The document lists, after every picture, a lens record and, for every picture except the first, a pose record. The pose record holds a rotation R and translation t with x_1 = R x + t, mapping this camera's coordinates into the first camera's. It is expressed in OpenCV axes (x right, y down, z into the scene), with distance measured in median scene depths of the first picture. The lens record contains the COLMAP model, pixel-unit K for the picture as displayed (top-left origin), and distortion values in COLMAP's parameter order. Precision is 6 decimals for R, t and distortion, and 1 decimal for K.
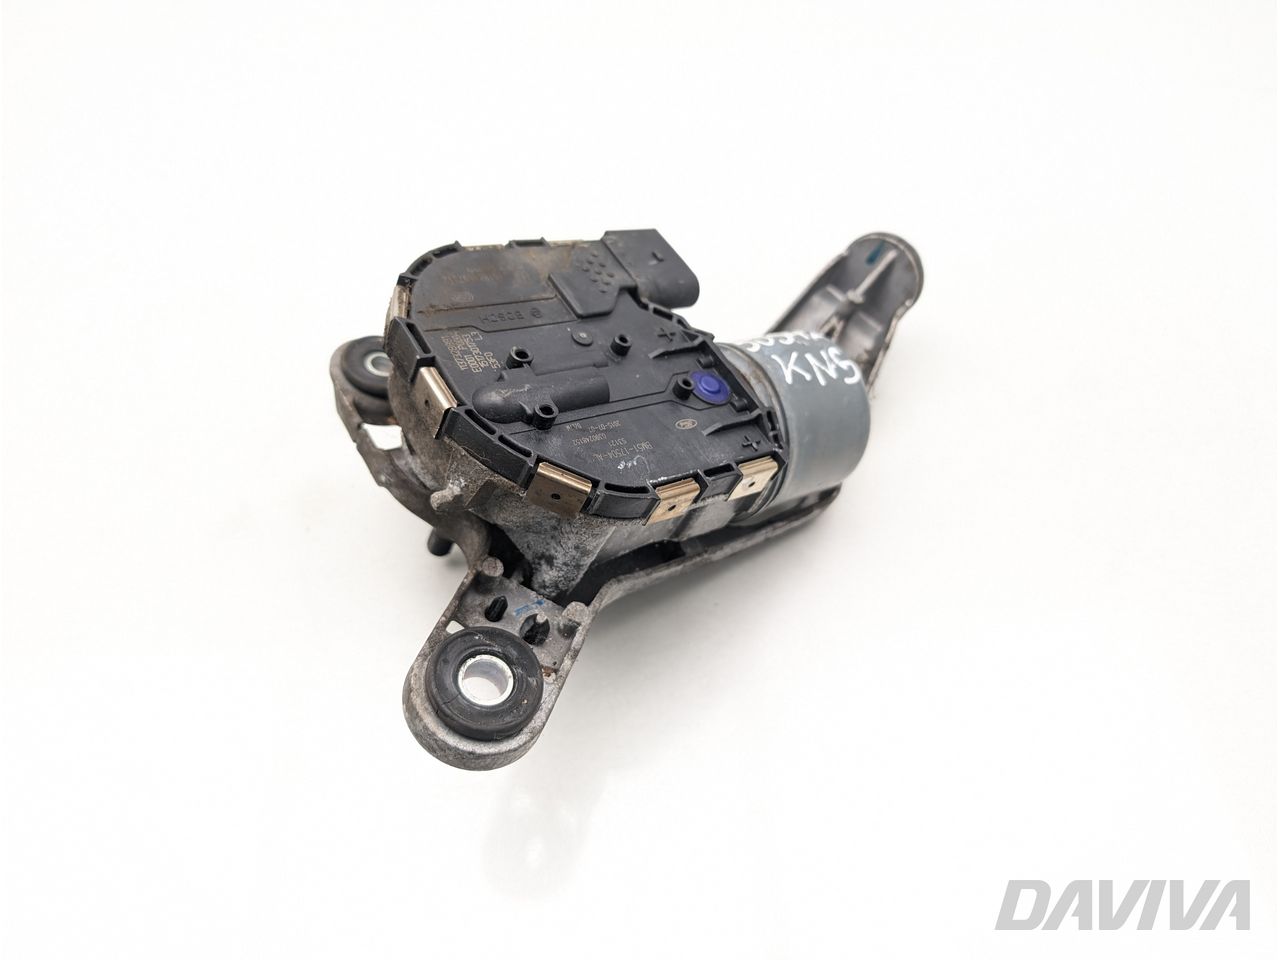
lens RADIAL K [[956.9, 0, 640.0], [0, 956.9, 480.0], [0, 0, 1]] dist [0.042795, -0.000663]
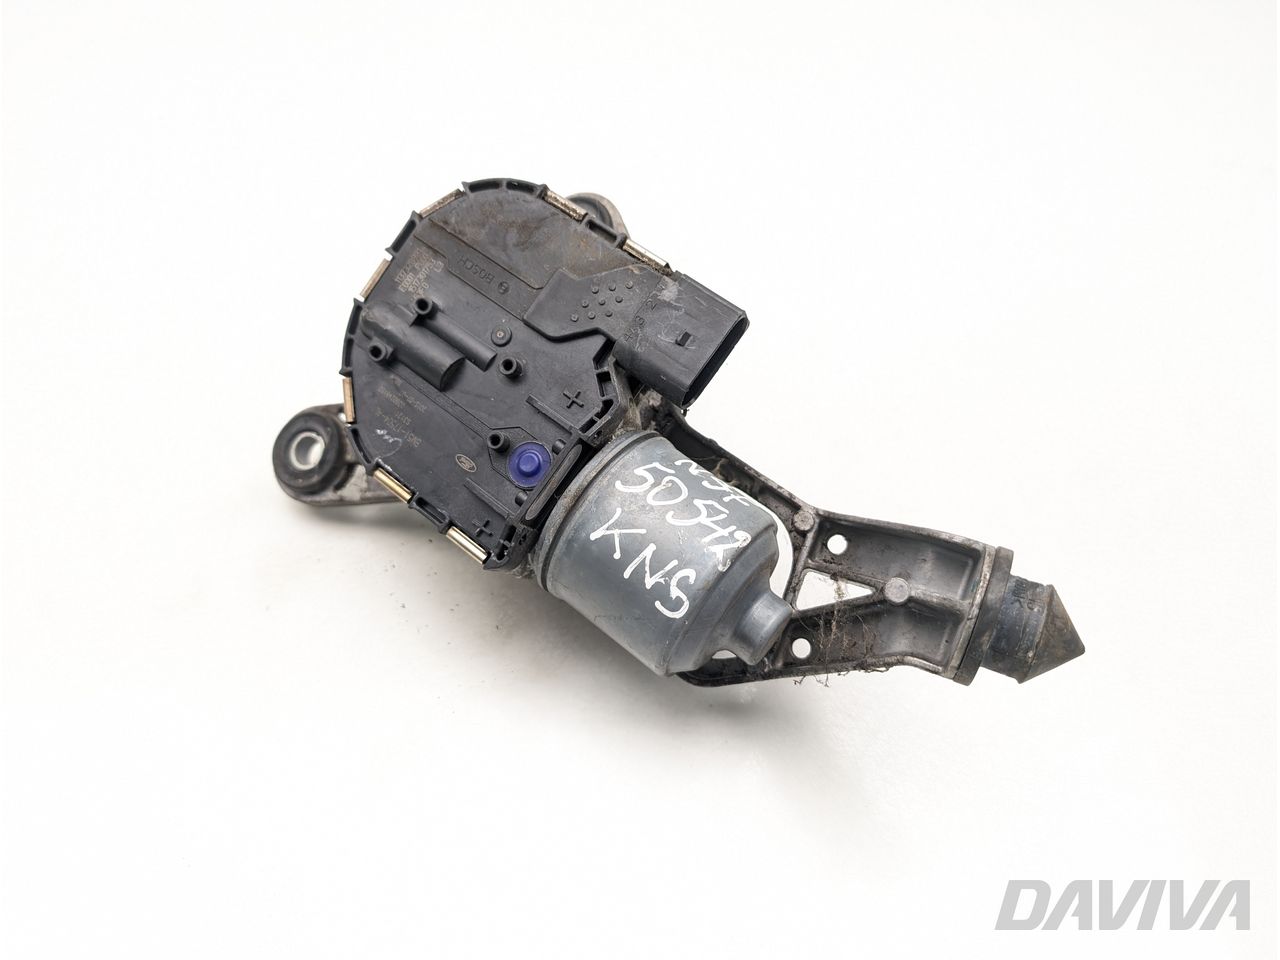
lens RADIAL K [[956.9, 0, 640.0], [0, 956.9, 480.0], [0, 0, 1]] dist [0.042795, -0.000663]
pose [[0.186054, 0.784780, -0.591189, 0.714849], [-0.434517, 0.605378, 0.666868, -0.824685], [0.881237, 0.132808, 0.453633, 0.696089]]
